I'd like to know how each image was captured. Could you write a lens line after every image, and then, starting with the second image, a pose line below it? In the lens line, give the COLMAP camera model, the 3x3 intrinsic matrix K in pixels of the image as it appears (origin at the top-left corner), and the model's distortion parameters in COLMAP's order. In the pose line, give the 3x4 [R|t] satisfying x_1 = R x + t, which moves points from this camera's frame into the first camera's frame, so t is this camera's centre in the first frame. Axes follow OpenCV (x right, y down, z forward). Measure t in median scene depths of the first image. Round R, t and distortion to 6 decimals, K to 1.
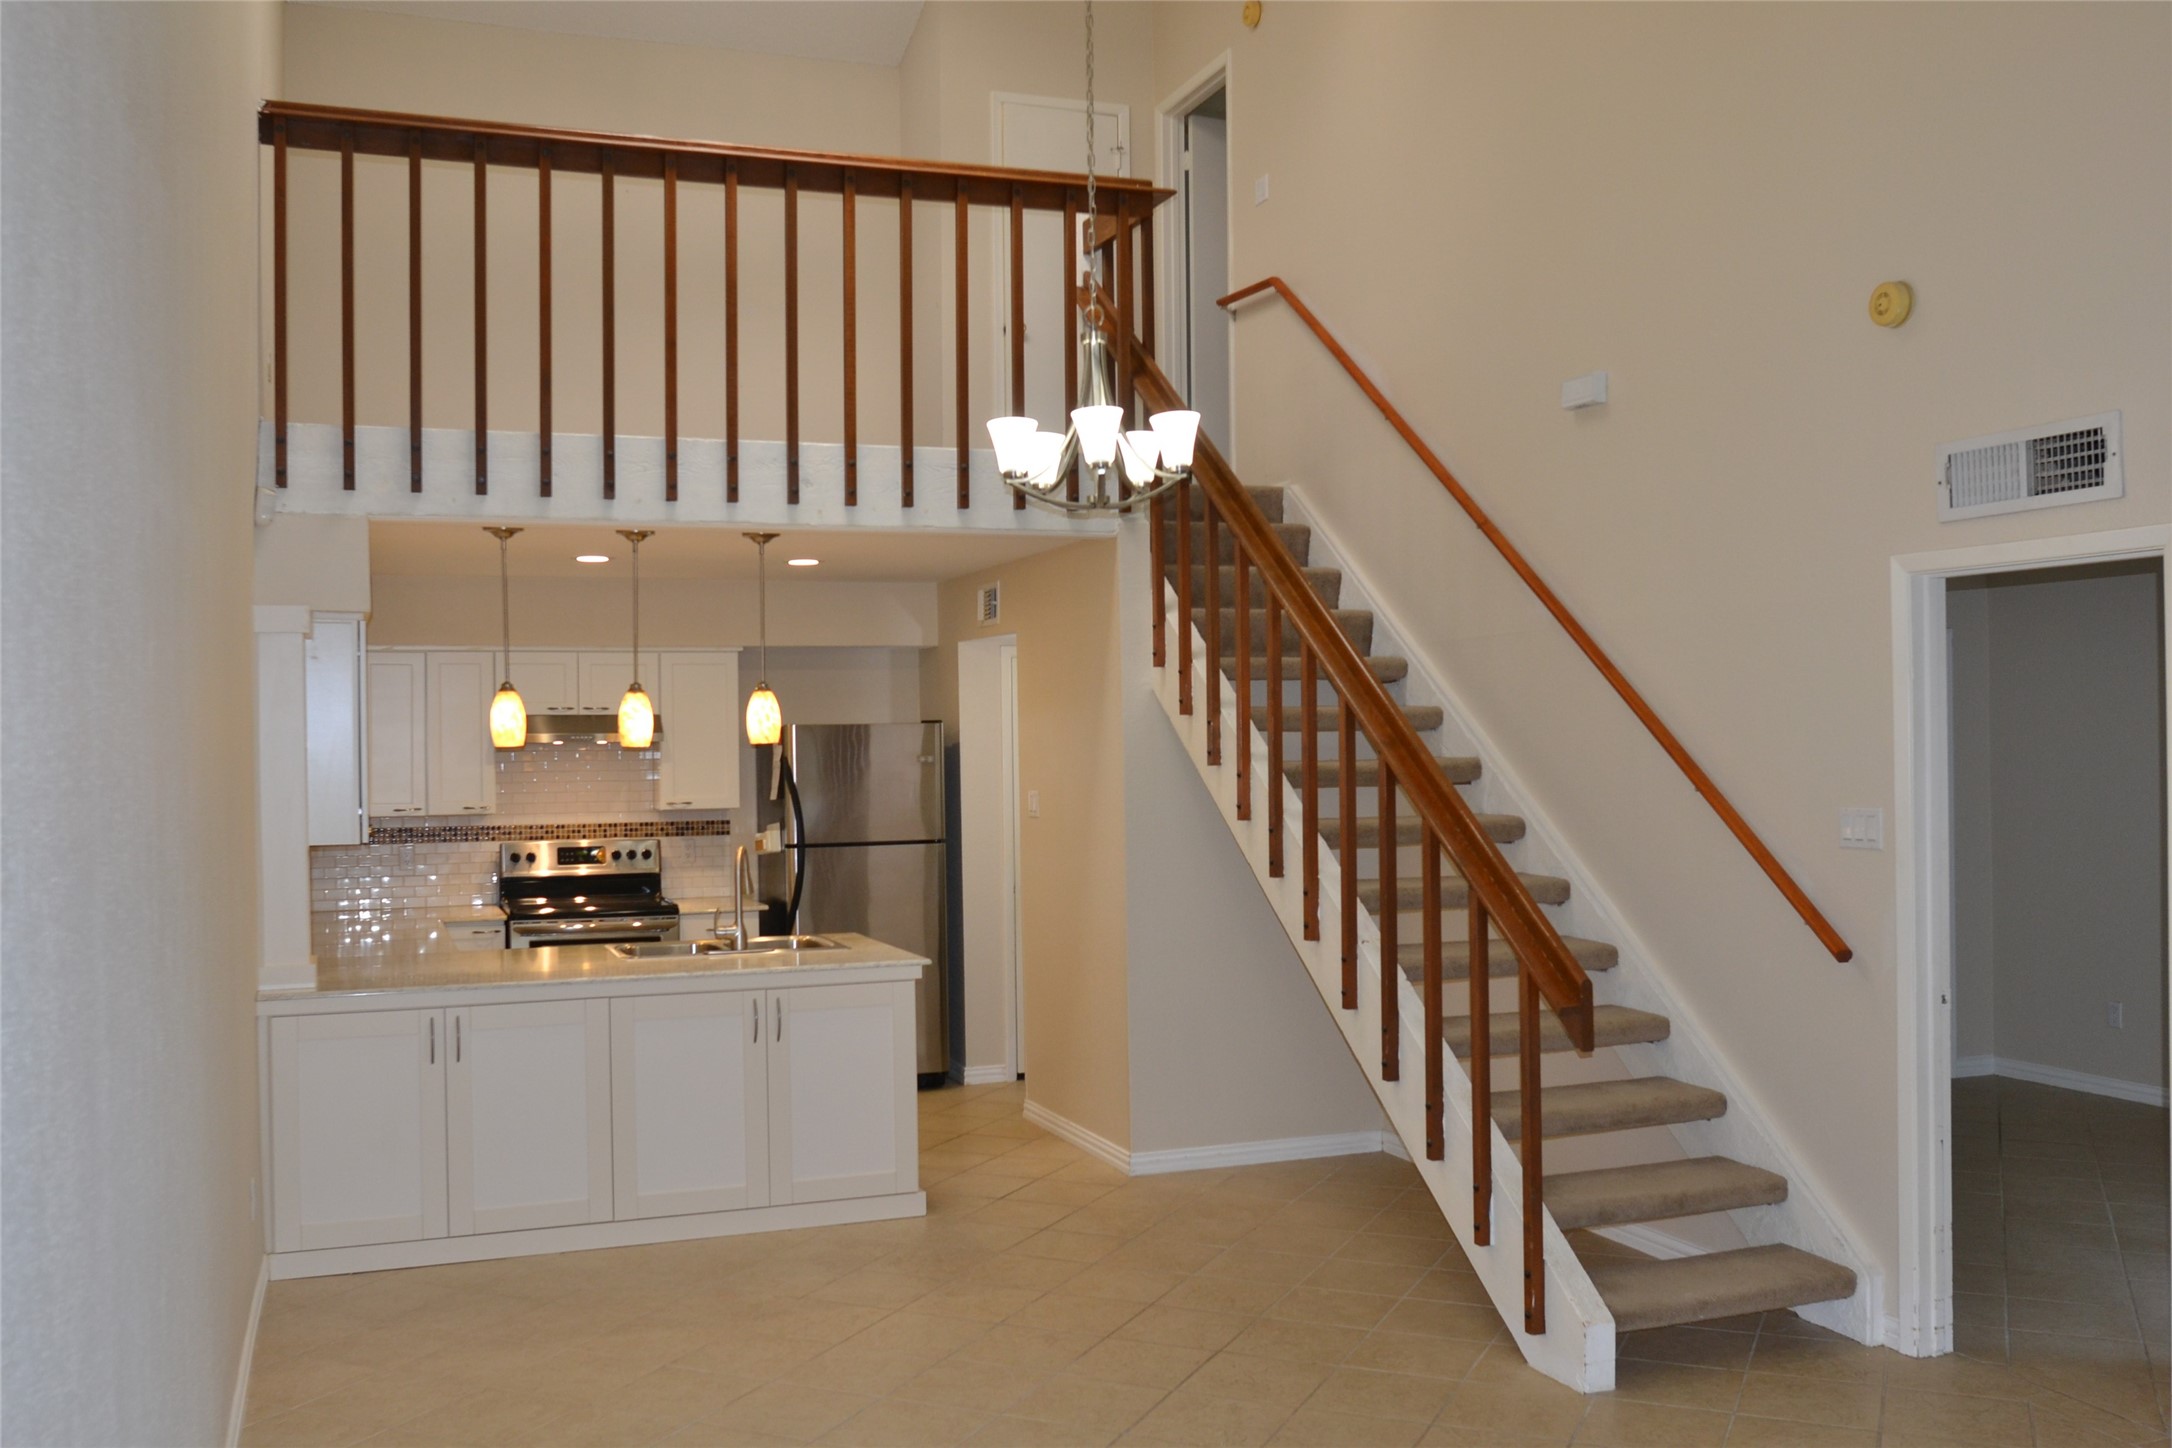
lens RADIAL K [[1978.4, 0, 1086.0], [0, 1978.4, 724.0], [0, 0, 1]] dist [-0.010532, 0.002221]
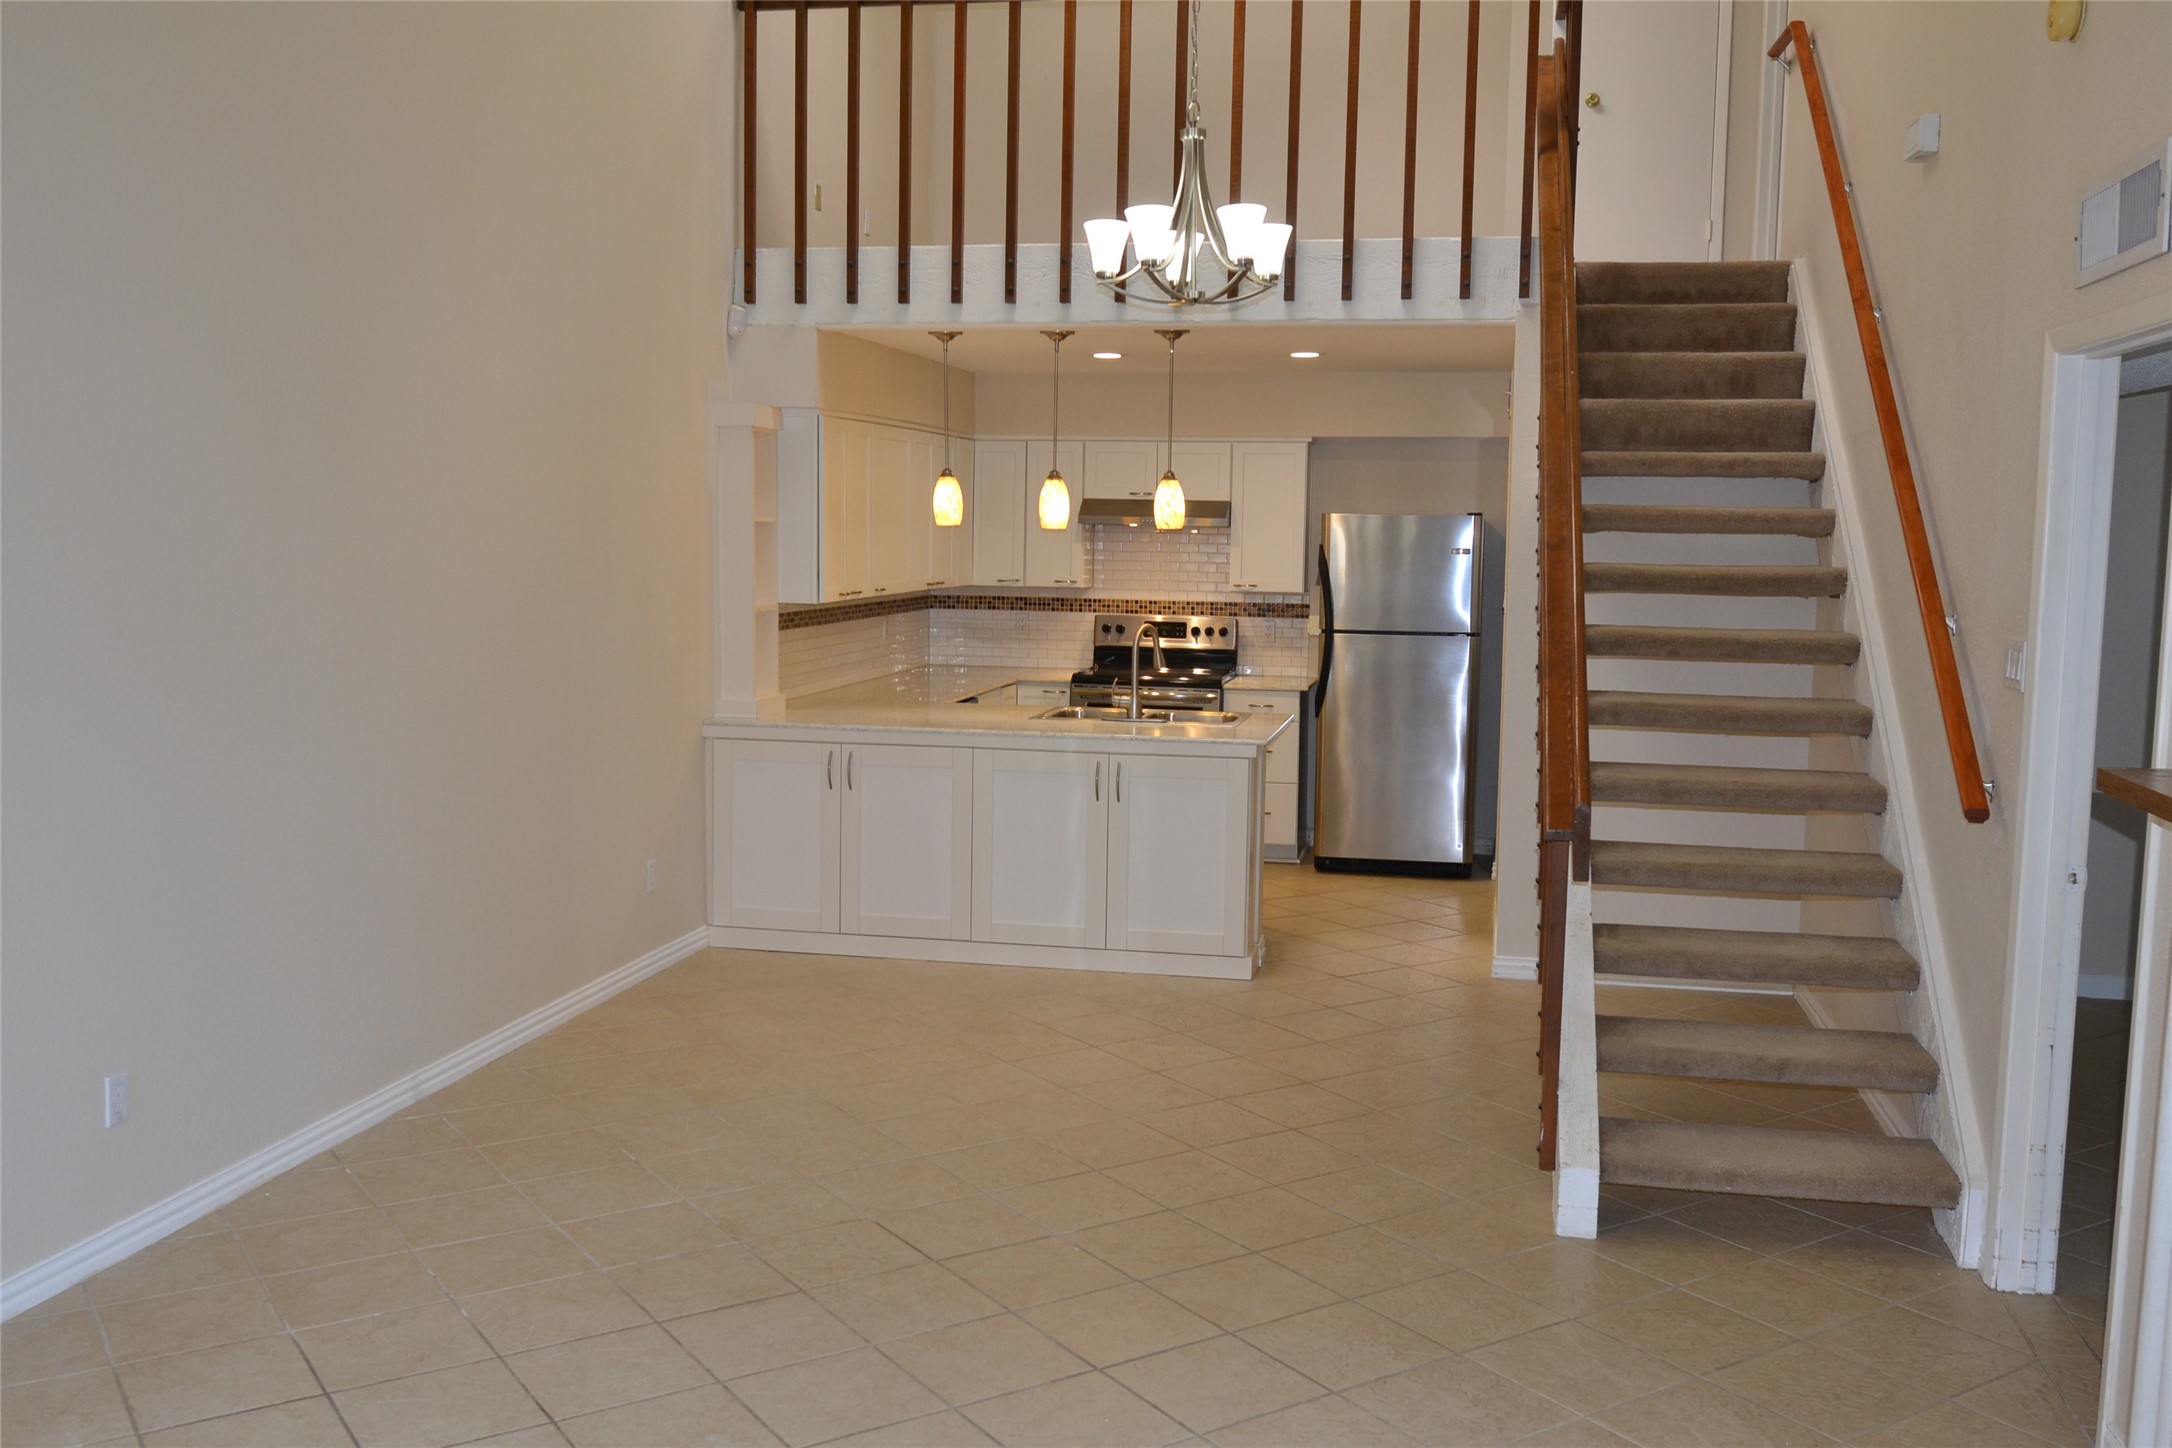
lens RADIAL K [[1912.1, 0, 1086.0], [0, 1912.1, 724.0], [0, 0, 1]] dist [-0.111251, 0.304936]
pose [[0.852628, 0.077272, -0.516773, 0.369384], [-0.021563, 0.993366, 0.112959, -0.000614], [0.522073, -0.085168, 0.848638, 0.099589]]
